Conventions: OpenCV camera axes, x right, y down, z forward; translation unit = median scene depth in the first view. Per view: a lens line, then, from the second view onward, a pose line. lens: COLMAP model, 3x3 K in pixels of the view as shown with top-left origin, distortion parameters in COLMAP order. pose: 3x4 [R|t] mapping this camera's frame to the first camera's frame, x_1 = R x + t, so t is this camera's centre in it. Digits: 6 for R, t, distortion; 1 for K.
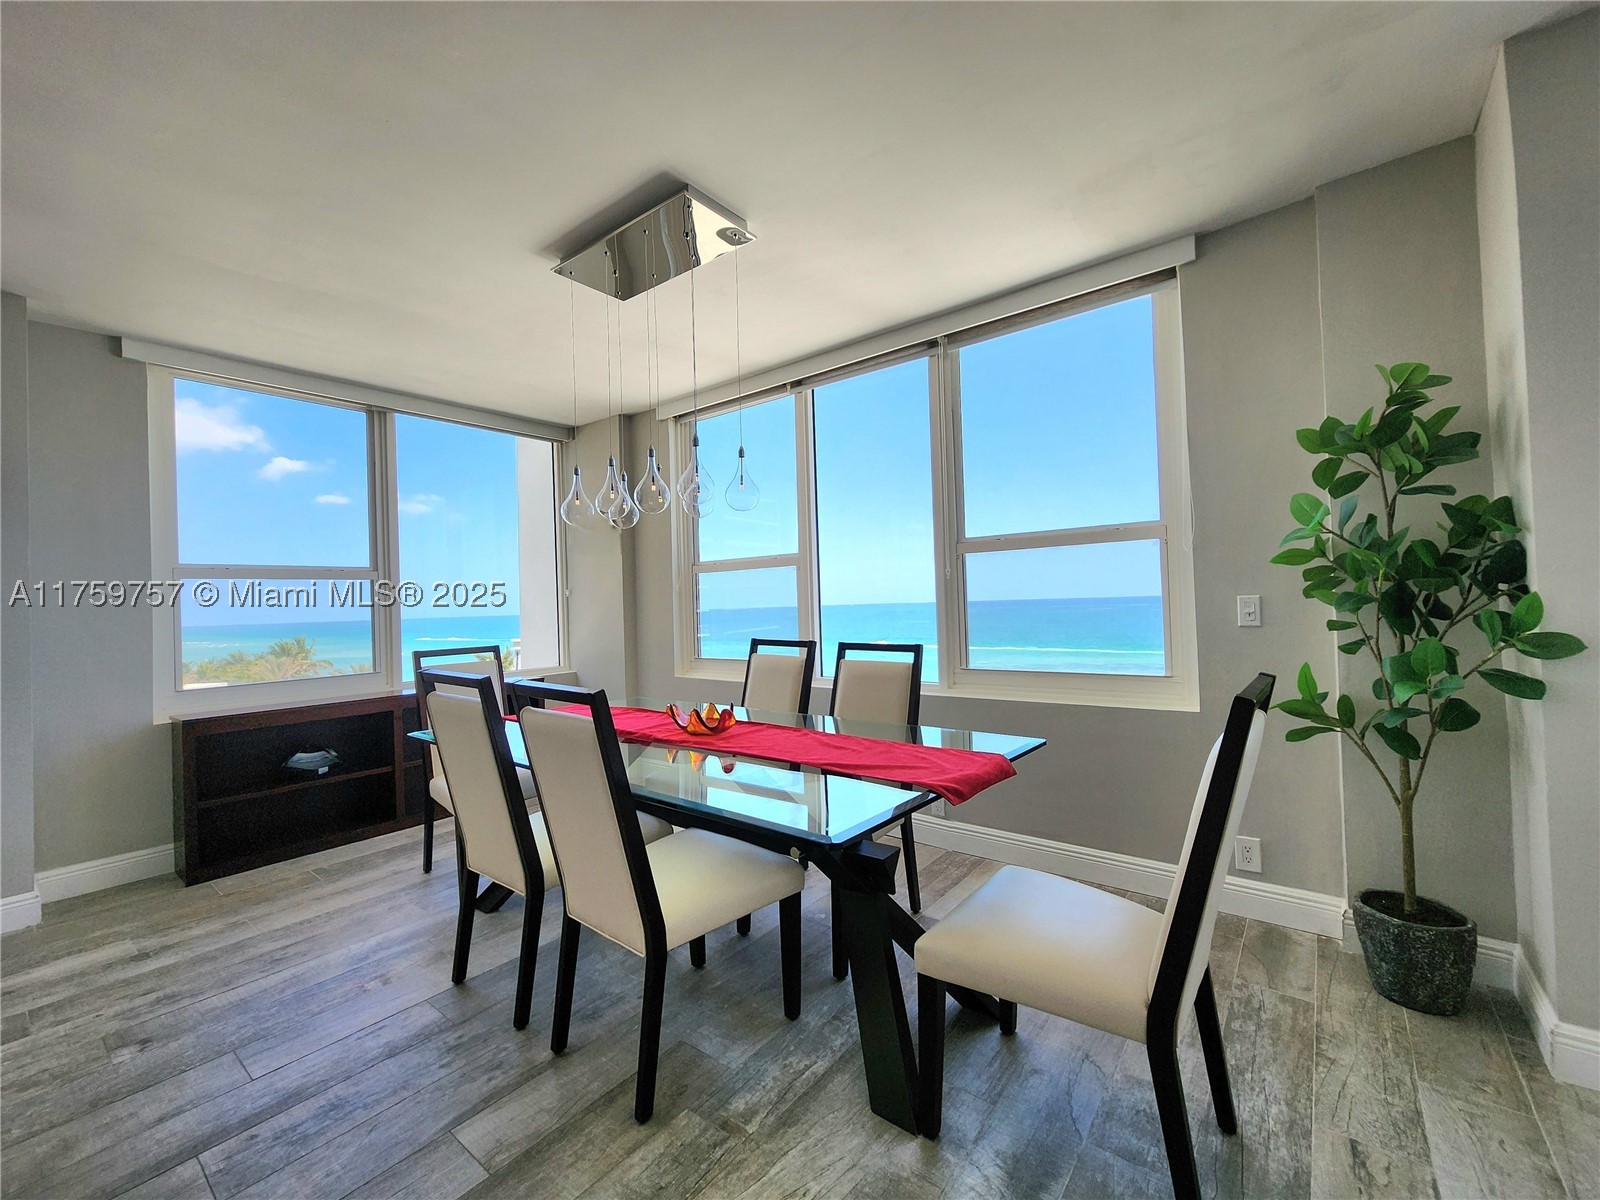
lens RADIAL K [[665.3, 0, 794.7], [0, 665.3, 593.4], [0, 0, 1]] dist [-0.000521, 0.000688]
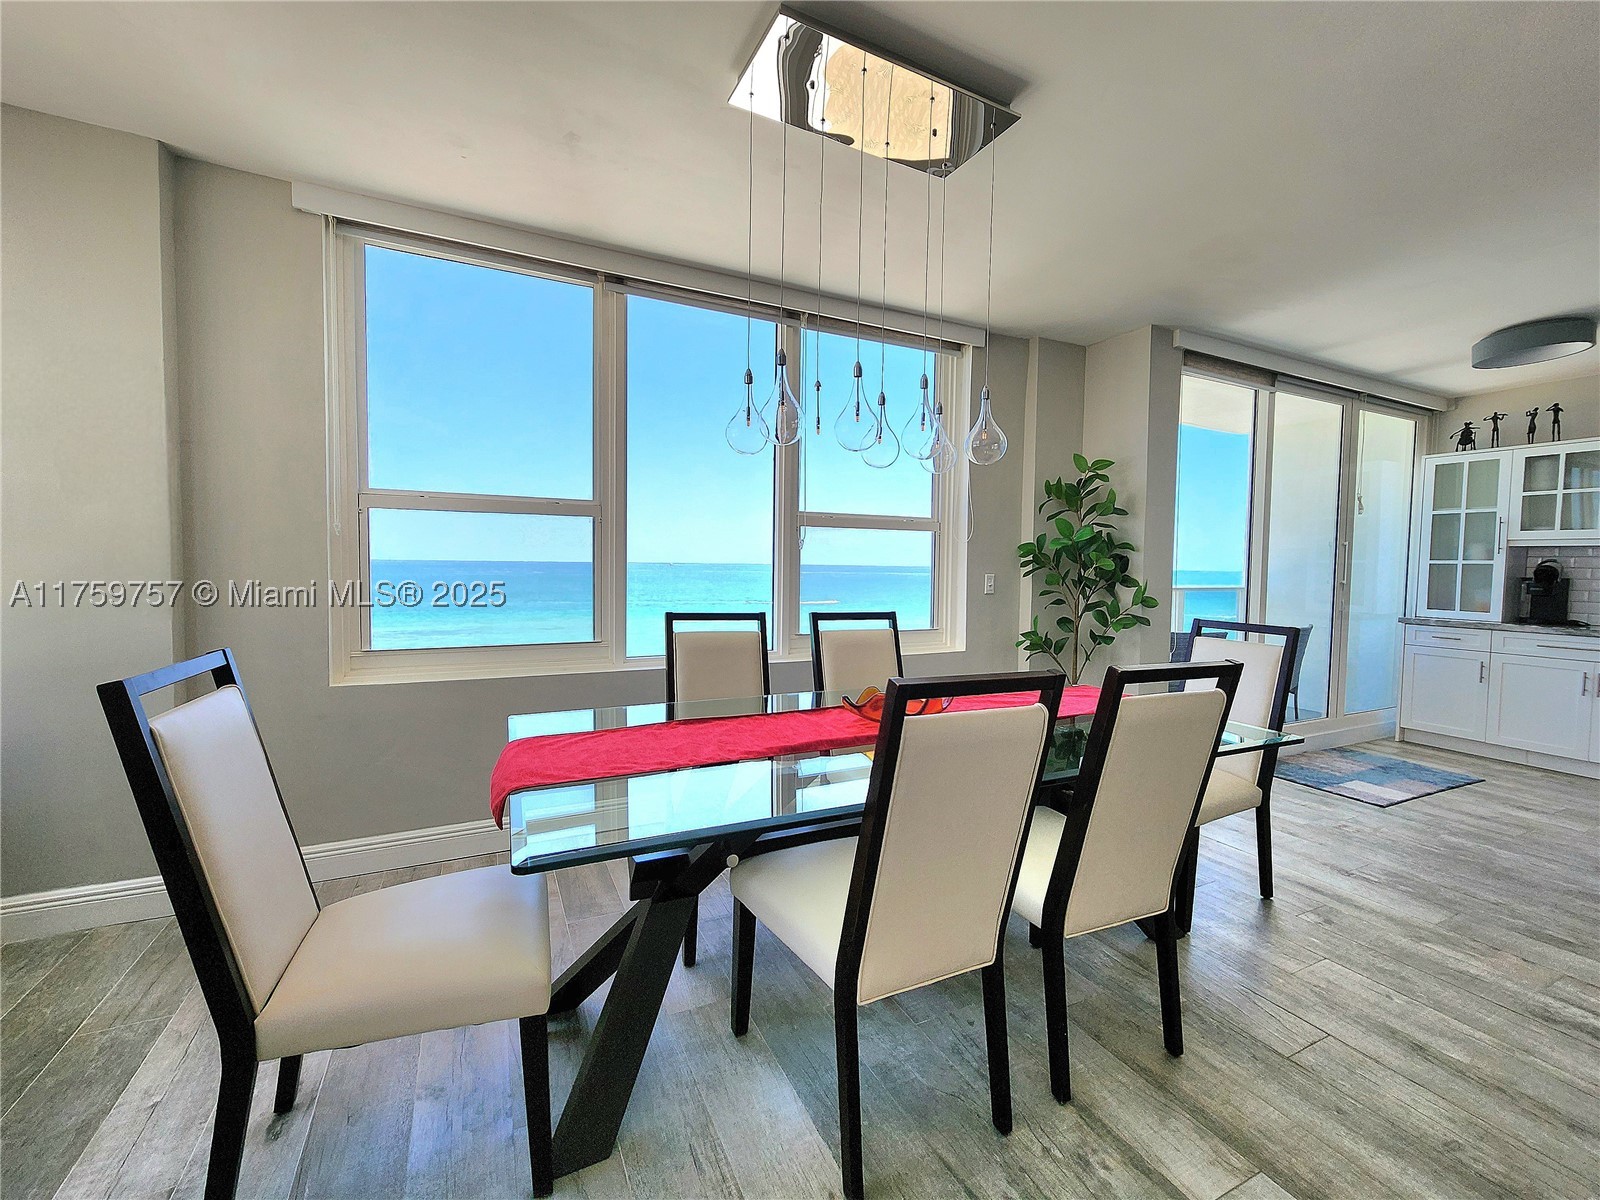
lens RADIAL K [[665.3, 0, 799.4], [0, 665.3, 592.6], [0, 0, 1]] dist [-0.000521, 0.000688]
pose [[0.424577, -0.003615, 0.905384, -0.962607], [-0.042322, 0.998820, 0.023835, 0.028219], [-0.904402, -0.048438, 0.423923, 0.741661]]
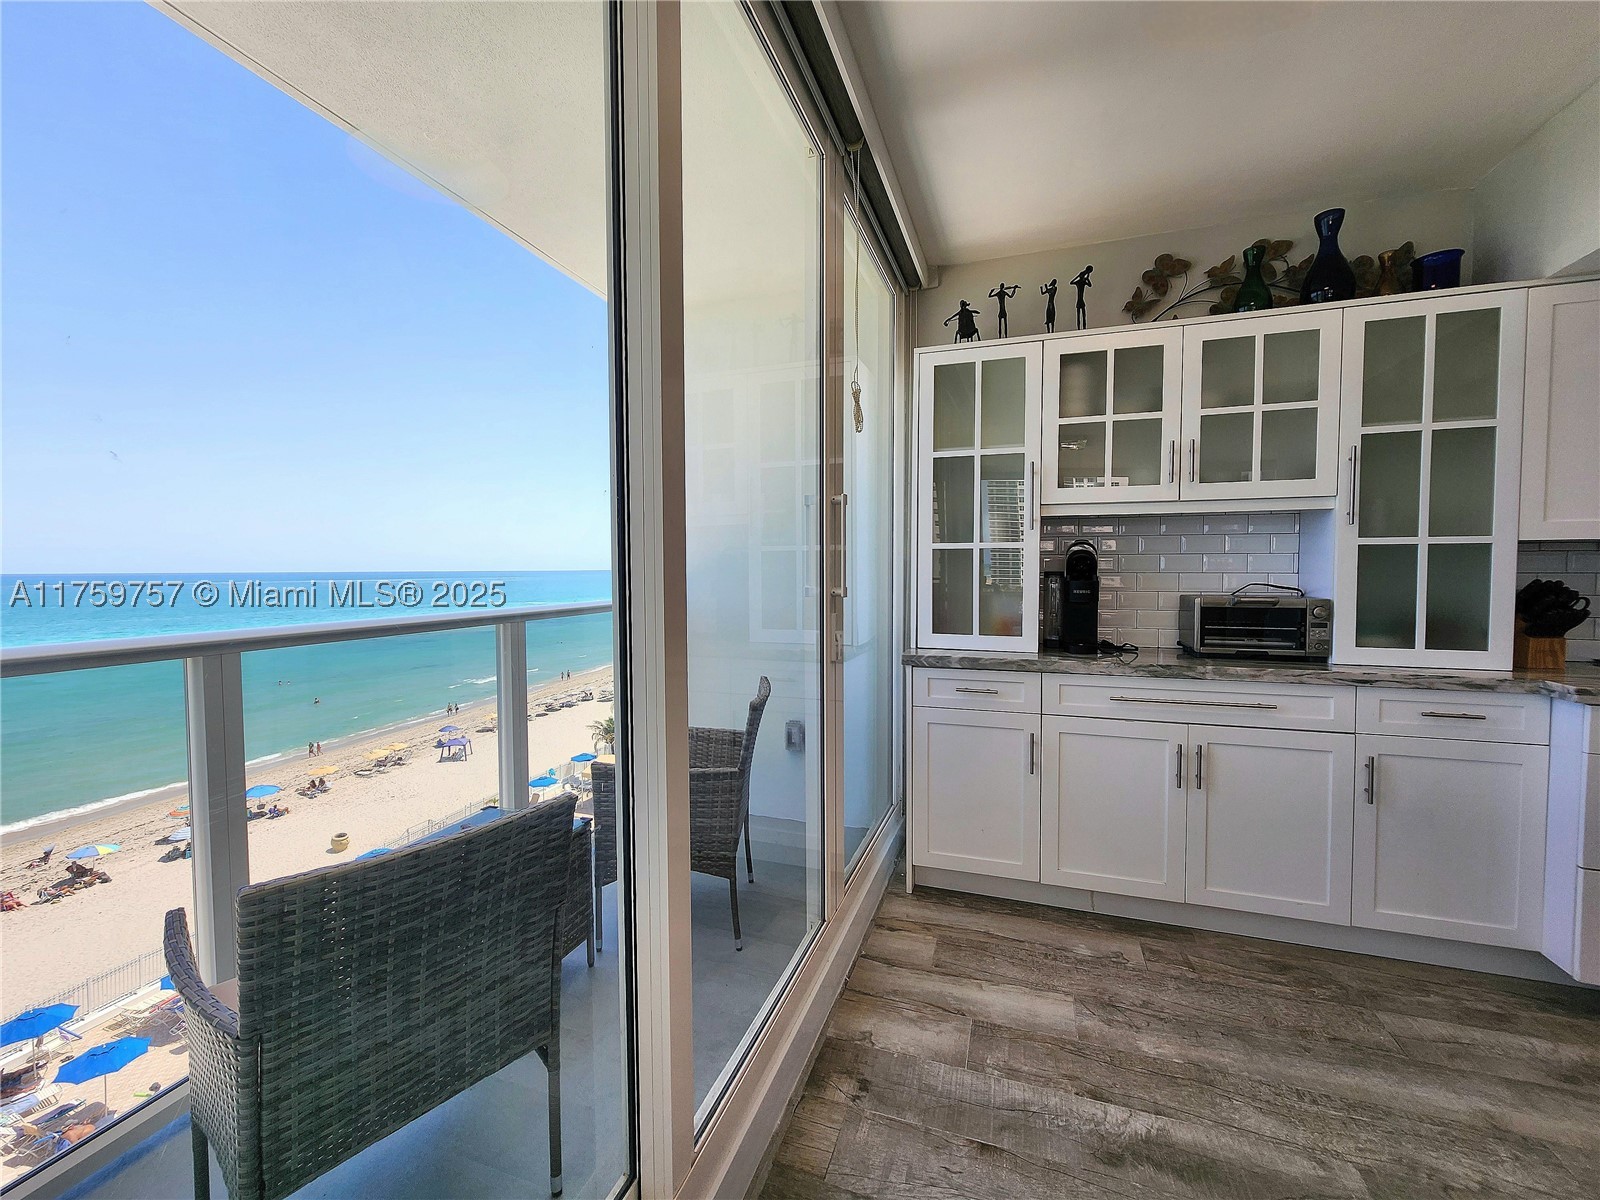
lens RADIAL K [[665.3, 0, 793.3], [0, 665.3, 593.5], [0, 0, 1]] dist [-0.000521, 0.000688]
pose [[-0.332988, -0.006860, 0.942906, 0.719054], [-0.001688, 0.999976, 0.006678, -0.026696], [-0.942930, 0.000632, -0.332992, 0.451212]]
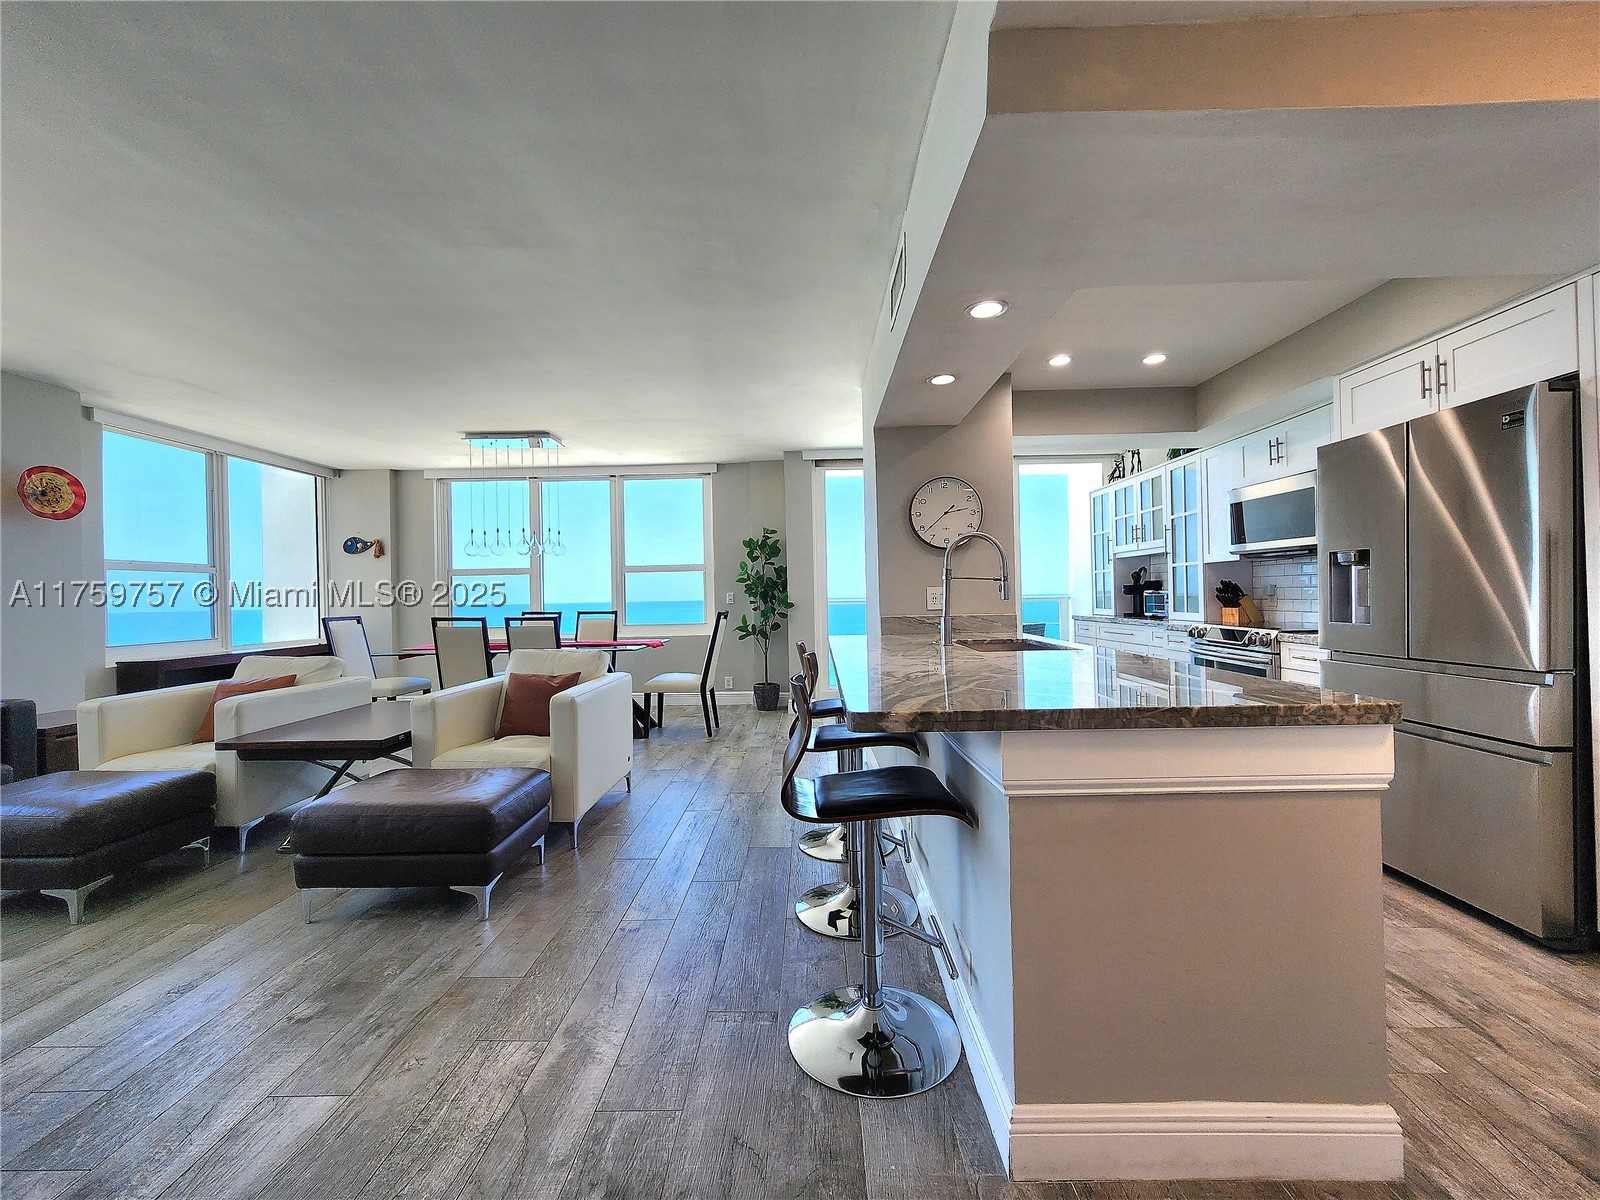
lens RADIAL K [[665.3, 0, 799.2], [0, 665.3, 592.6], [0, 0, 1]] dist [-0.000521, 0.000688]
pose [[0.792963, 0.019590, 0.608955, -0.856670], [-0.014395, 0.999806, -0.013420, 0.036646], [-0.609100, 0.001876, 0.793091, -1.500498]]
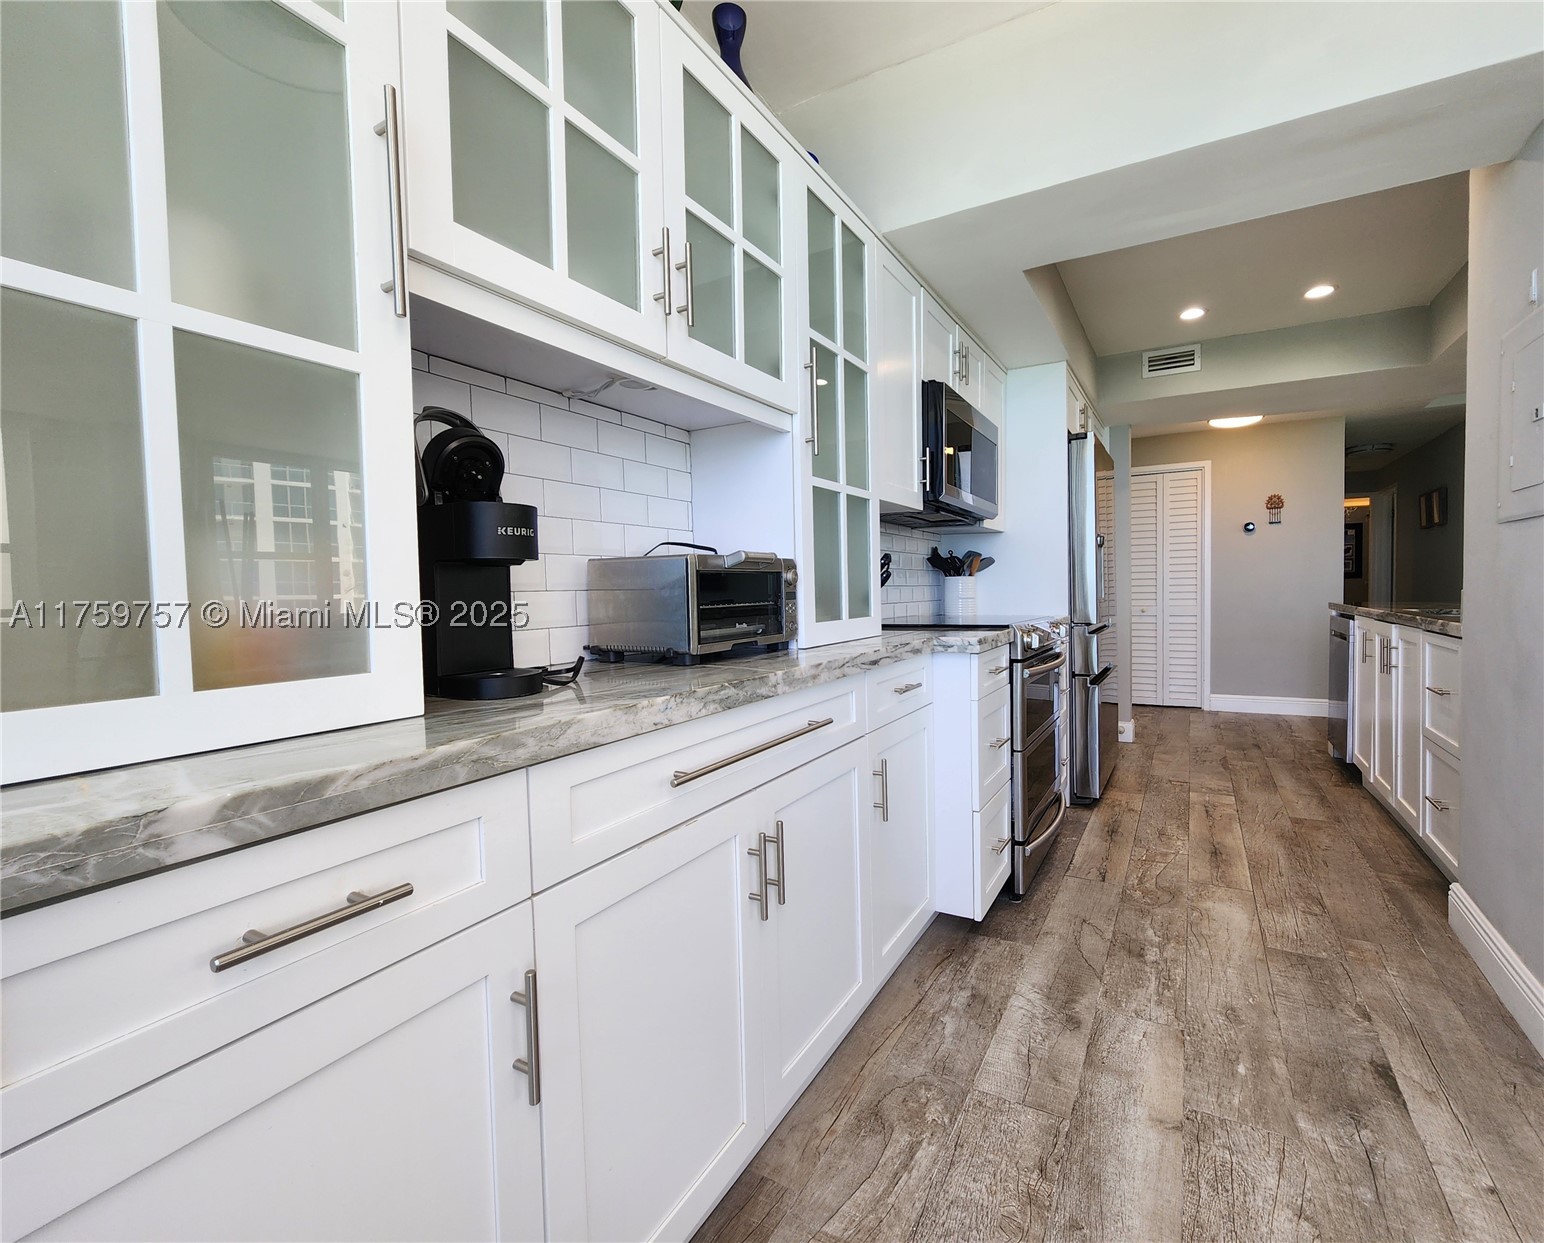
lens RADIAL K [[683.5, 0, 827.2], [0, 683.5, 612.7], [0, 0, 1]] dist [-0.002784, 0.000755]
pose [[-0.982098, 0.059691, -0.178663, 1.423946], [0.056138, 0.998113, 0.024886, 0.023353], [0.179811, 0.014411, -0.983596, 0.120674]]
